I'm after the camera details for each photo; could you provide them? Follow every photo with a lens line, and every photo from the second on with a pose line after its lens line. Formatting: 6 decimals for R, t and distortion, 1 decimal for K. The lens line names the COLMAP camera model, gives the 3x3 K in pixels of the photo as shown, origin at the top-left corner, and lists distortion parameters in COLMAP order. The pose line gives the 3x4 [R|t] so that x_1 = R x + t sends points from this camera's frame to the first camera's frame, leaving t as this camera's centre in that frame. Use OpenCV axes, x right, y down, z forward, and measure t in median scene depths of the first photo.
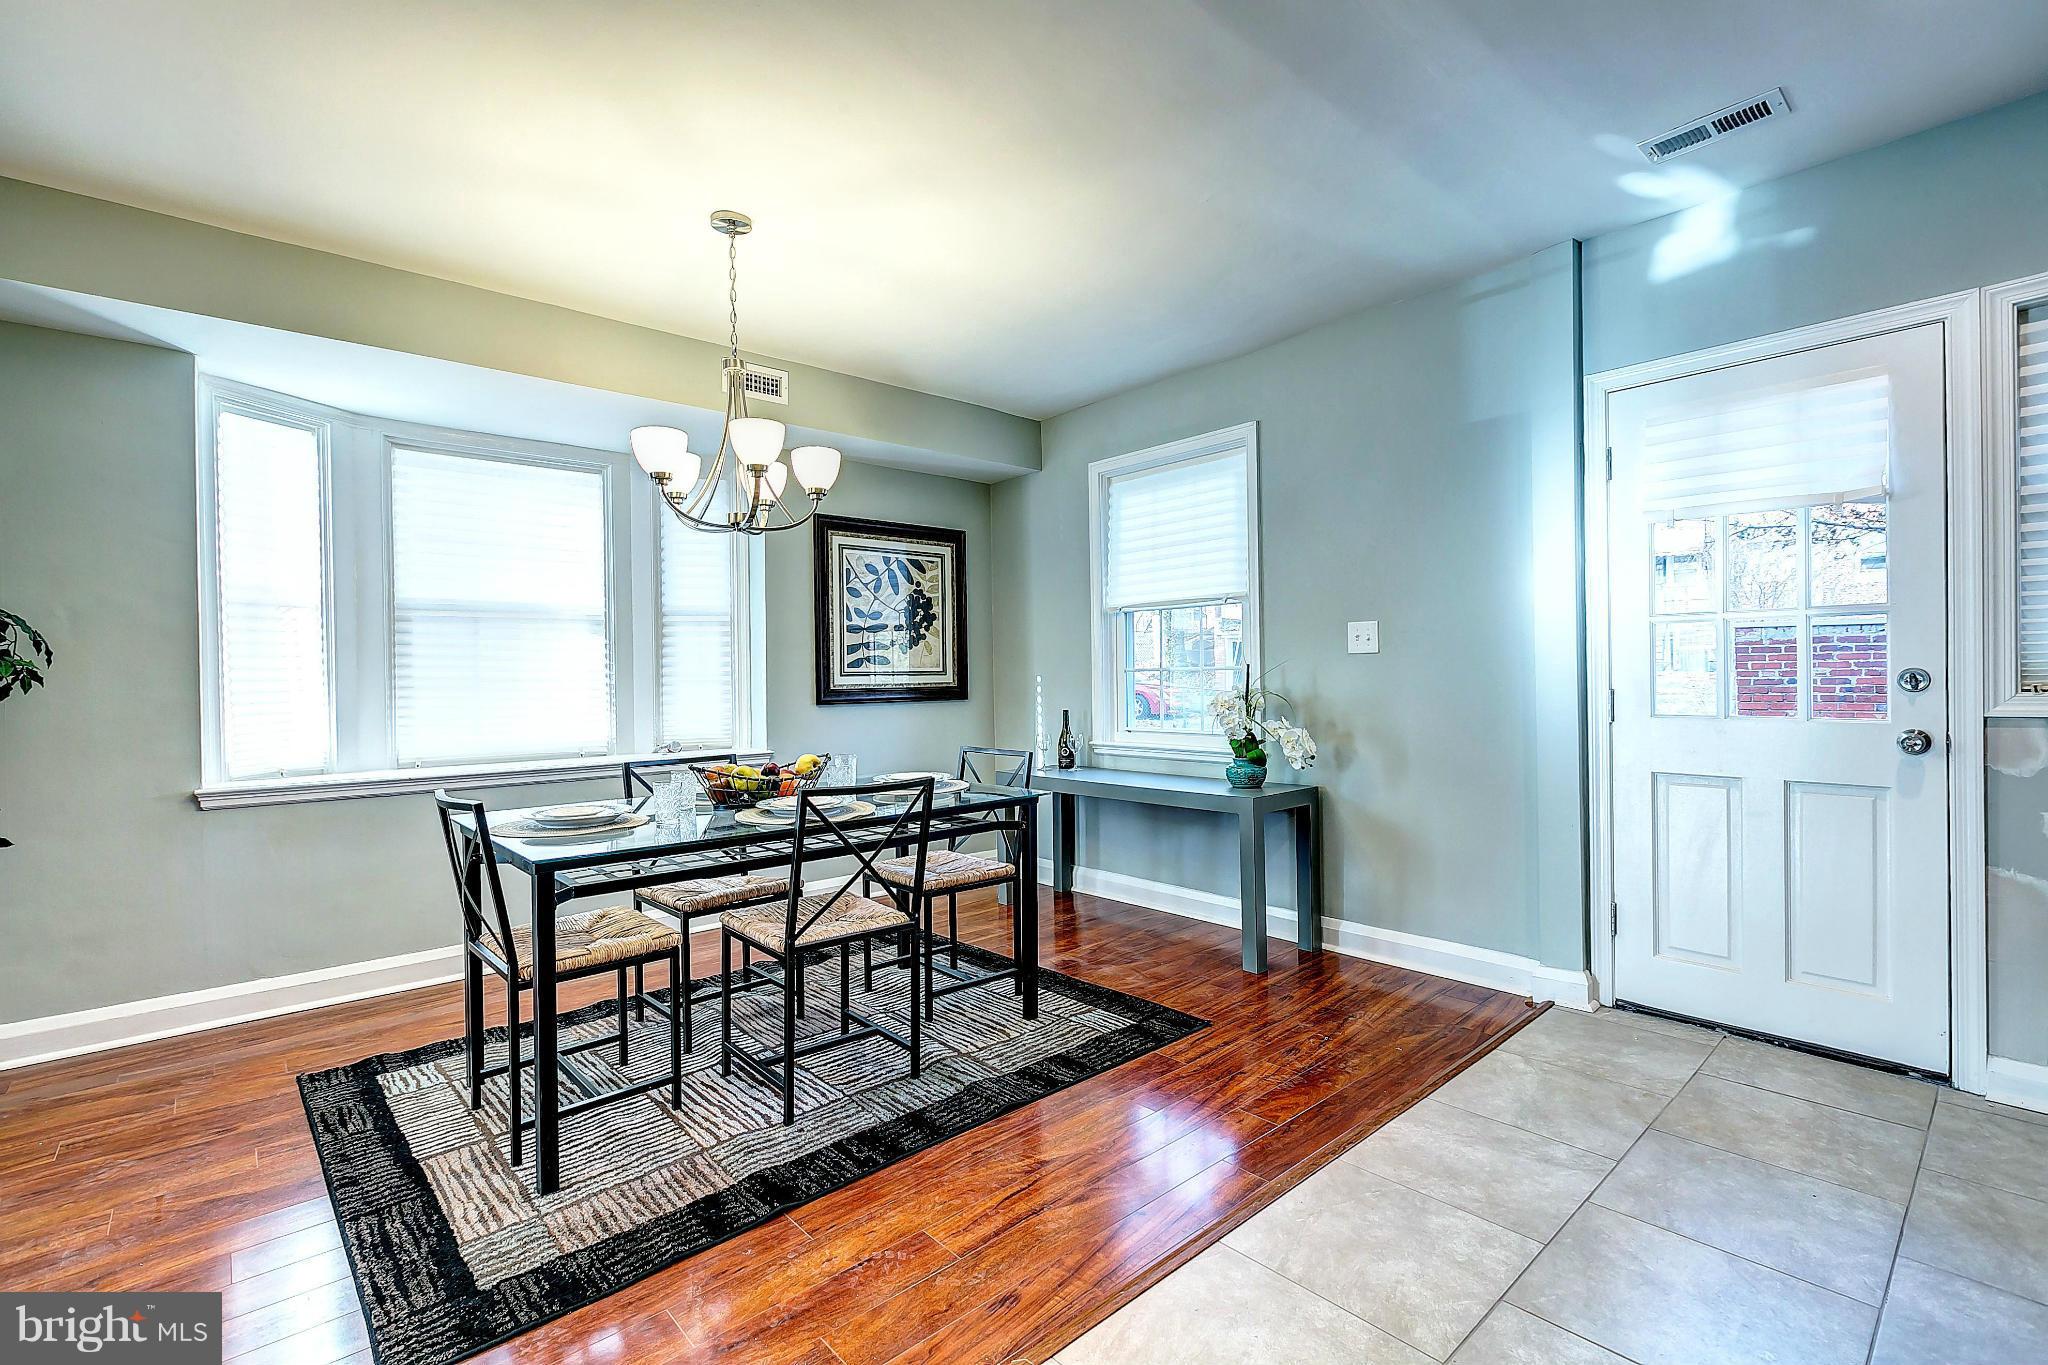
lens RADIAL K [[913.4, 0, 1016.3], [0, 913.4, 680.1], [0, 0, 1]] dist [0.003484, -0.001437]
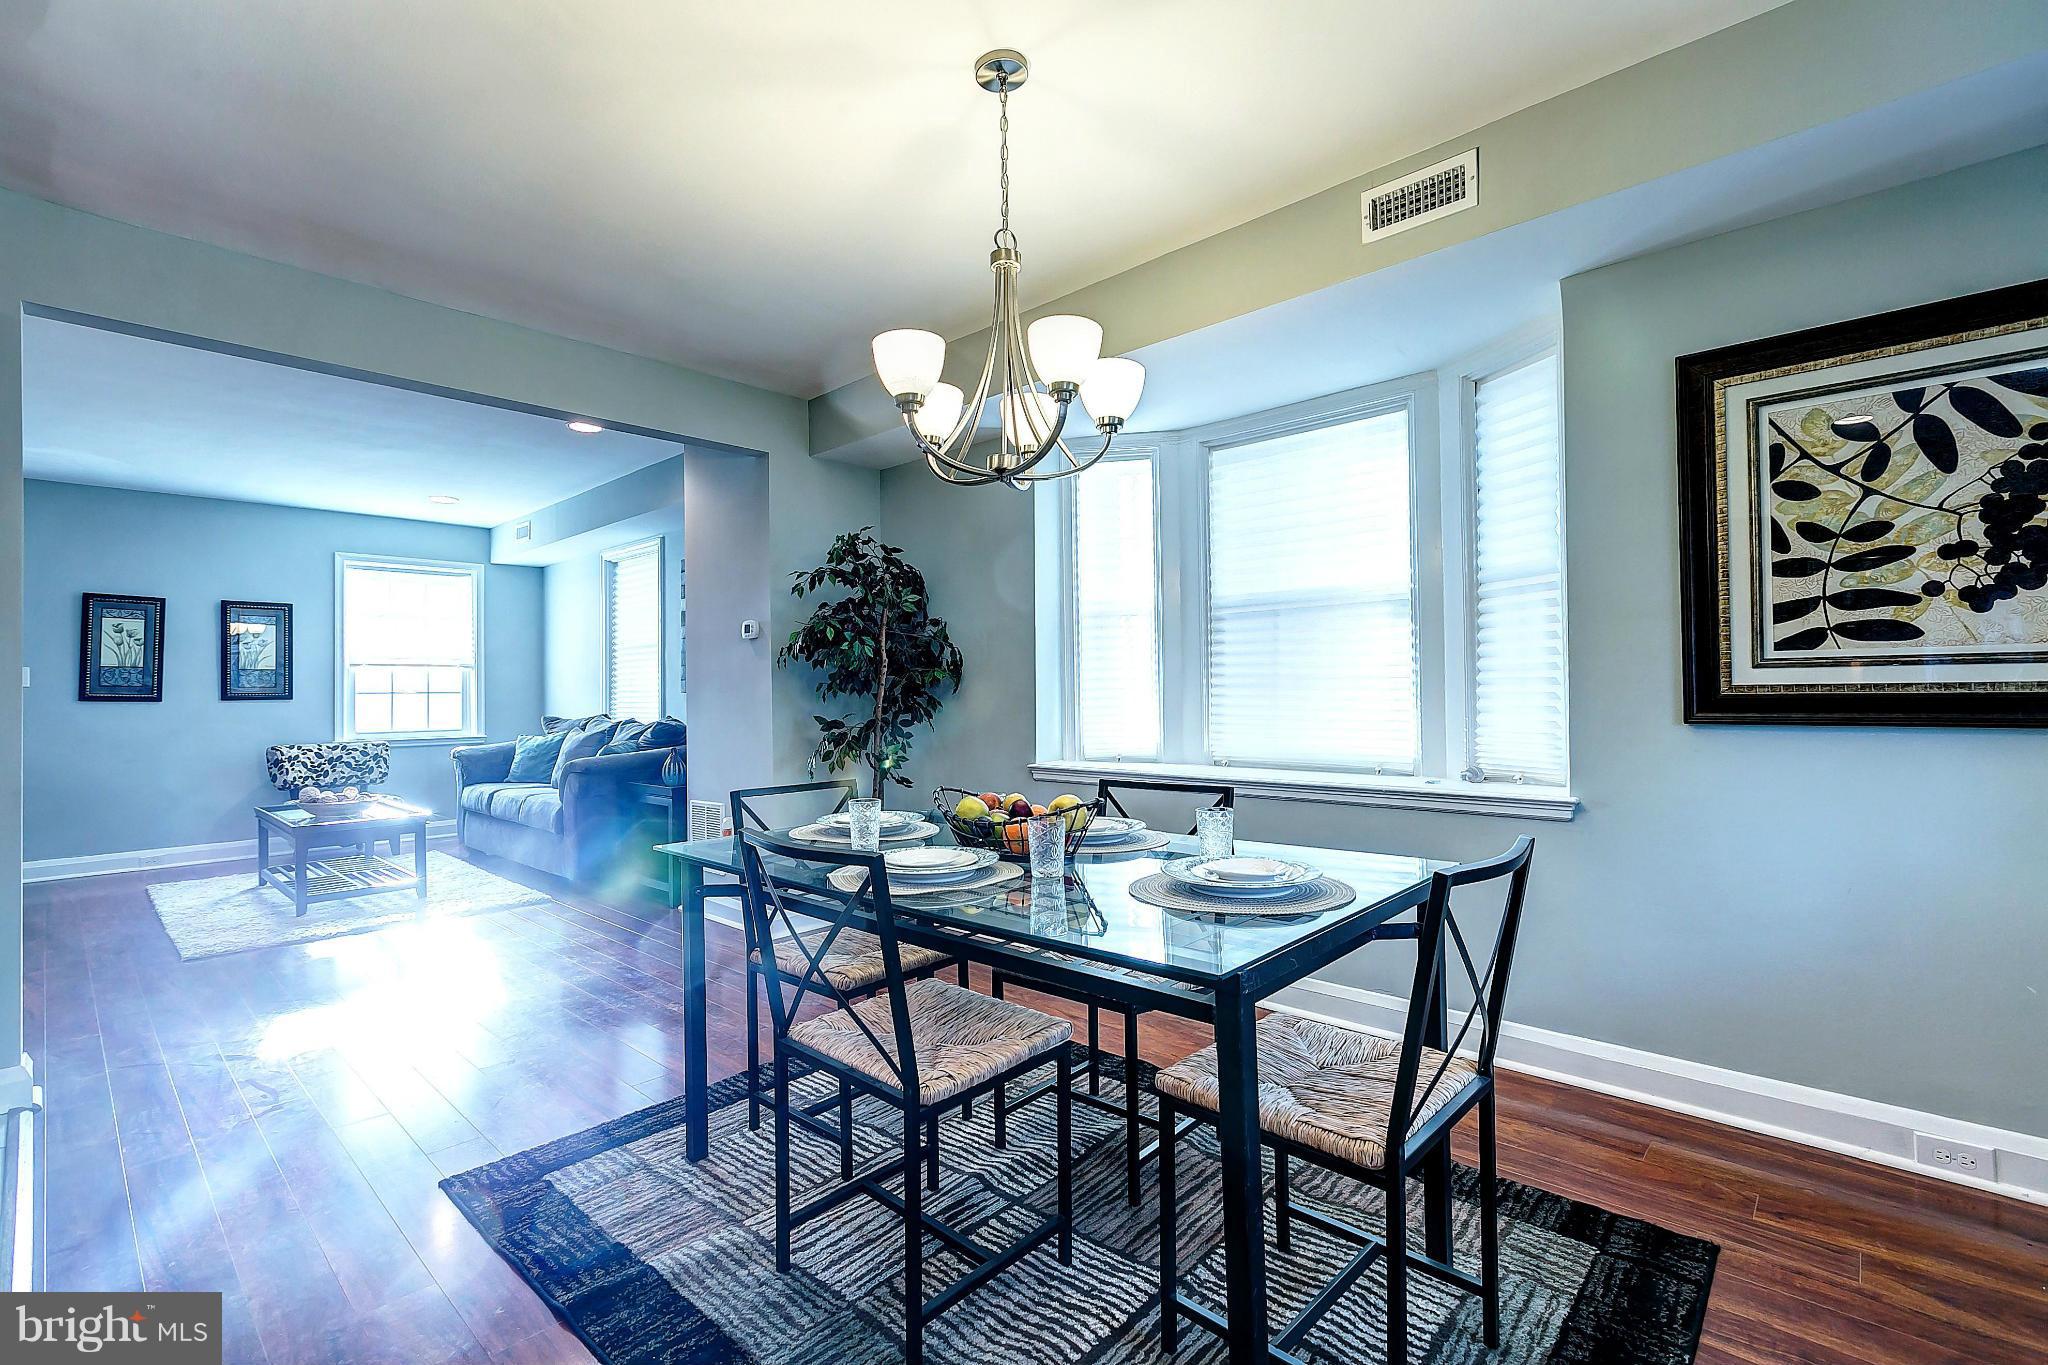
lens RADIAL K [[913.4, 0, 1015.1], [0, 913.4, 681.2], [0, 0, 1]] dist [0.003484, -0.001437]
pose [[0.096290, 0.003300, -0.995348, 0.326875], [0.007276, 0.999965, 0.004019, -0.002591], [0.995327, -0.007629, 0.096263, 0.700097]]
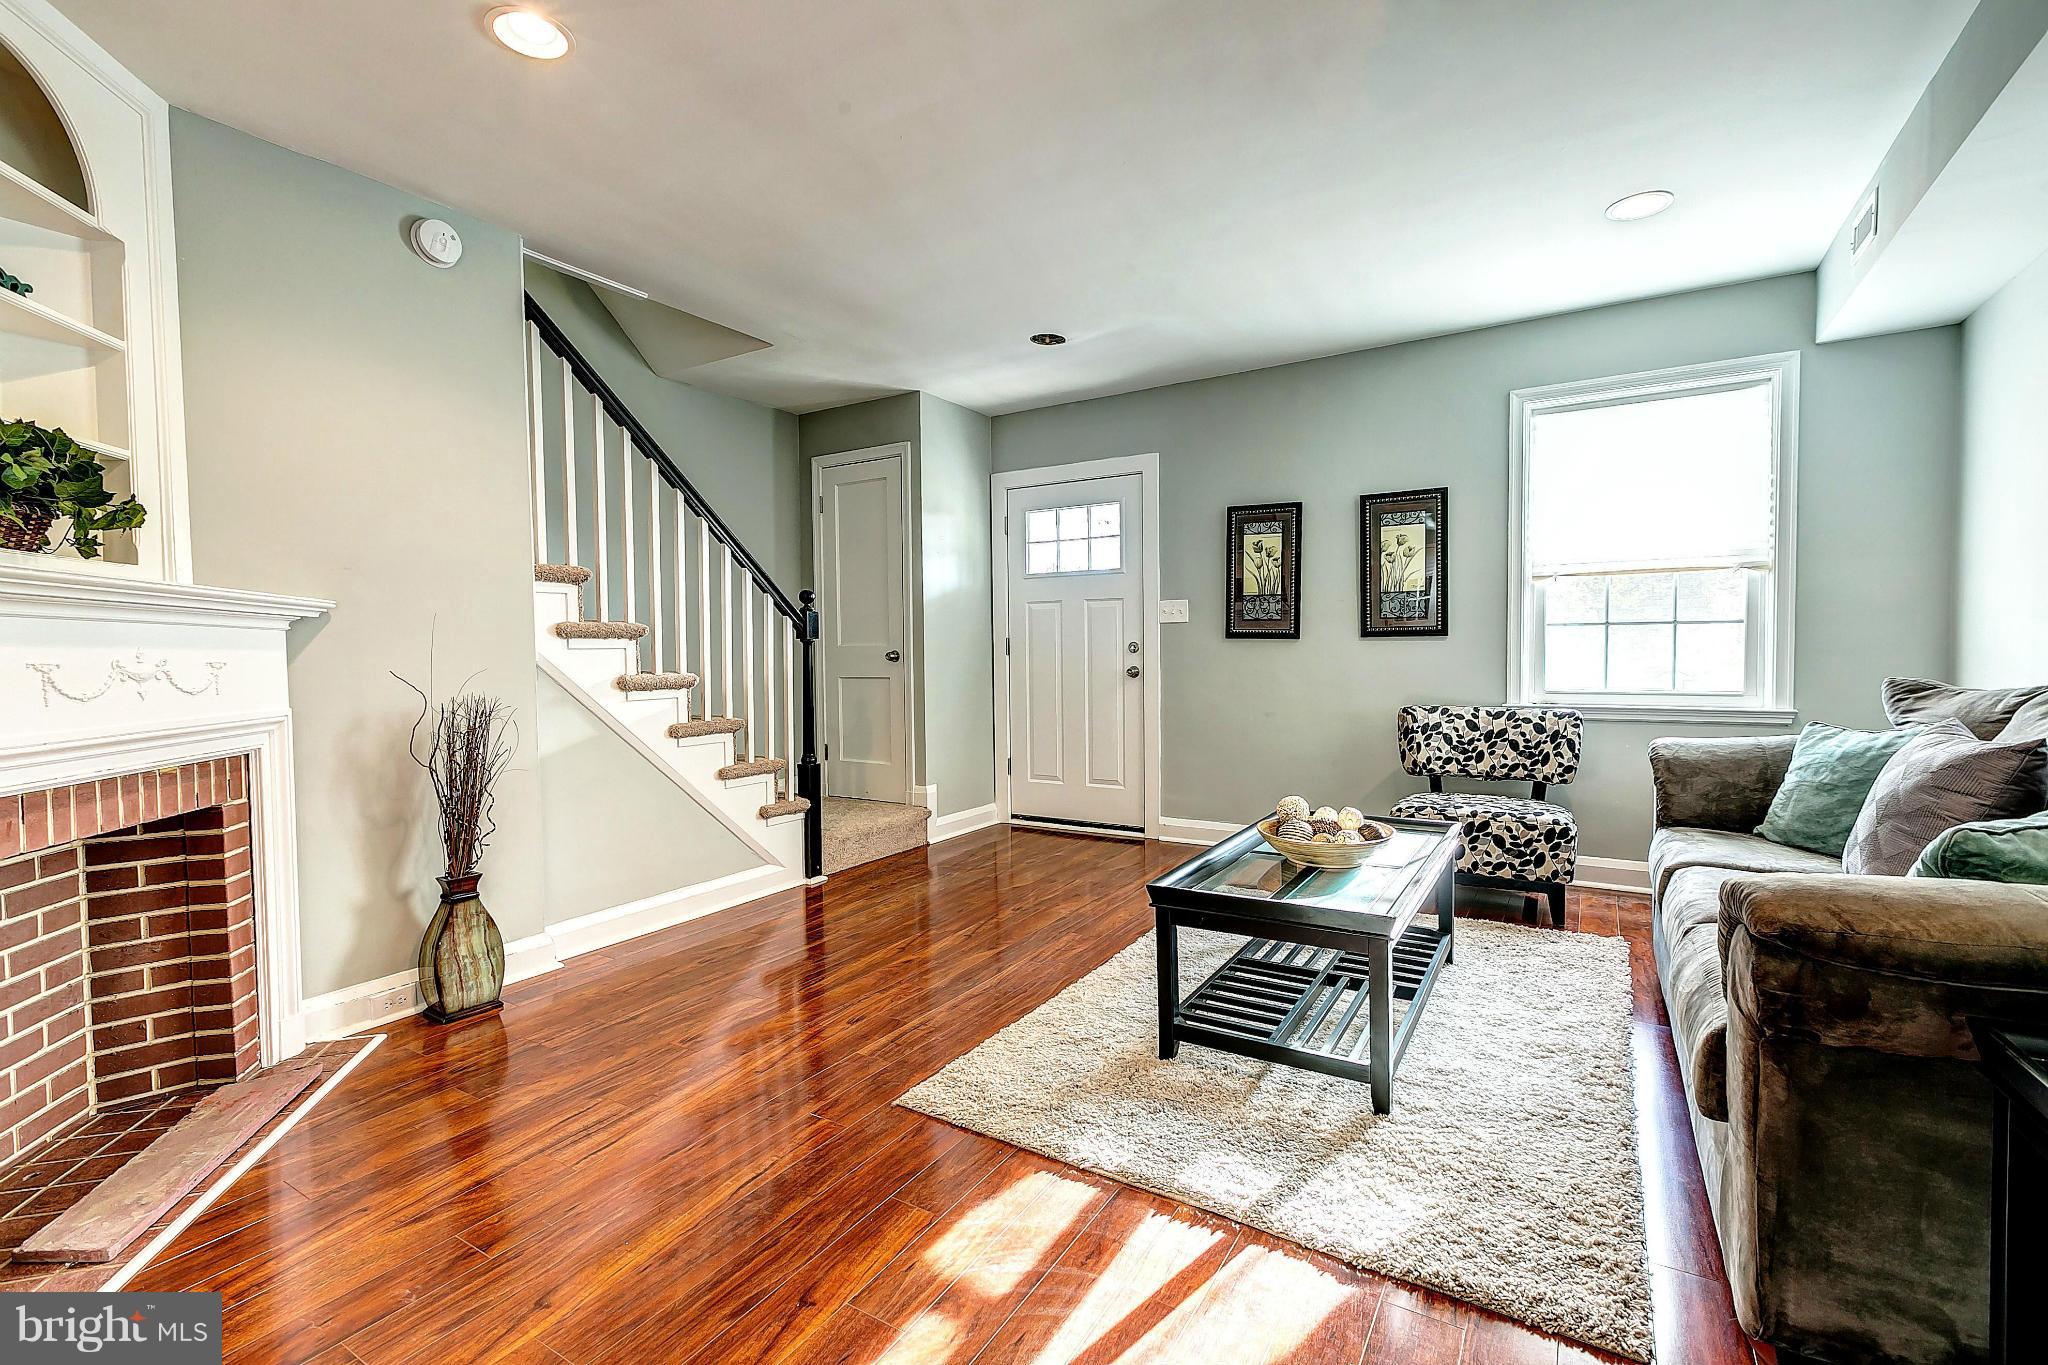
lens RADIAL K [[913.4, 0, 1016.5], [0, 913.4, 680.9], [0, 0, 1]] dist [0.003484, -0.001437]
pose [[-0.957689, 0.039645, -0.285062, -0.742150], [0.028065, 0.998611, 0.044597, 0.020398], [0.286434, 0.034710, -0.957471, 0.420133]]
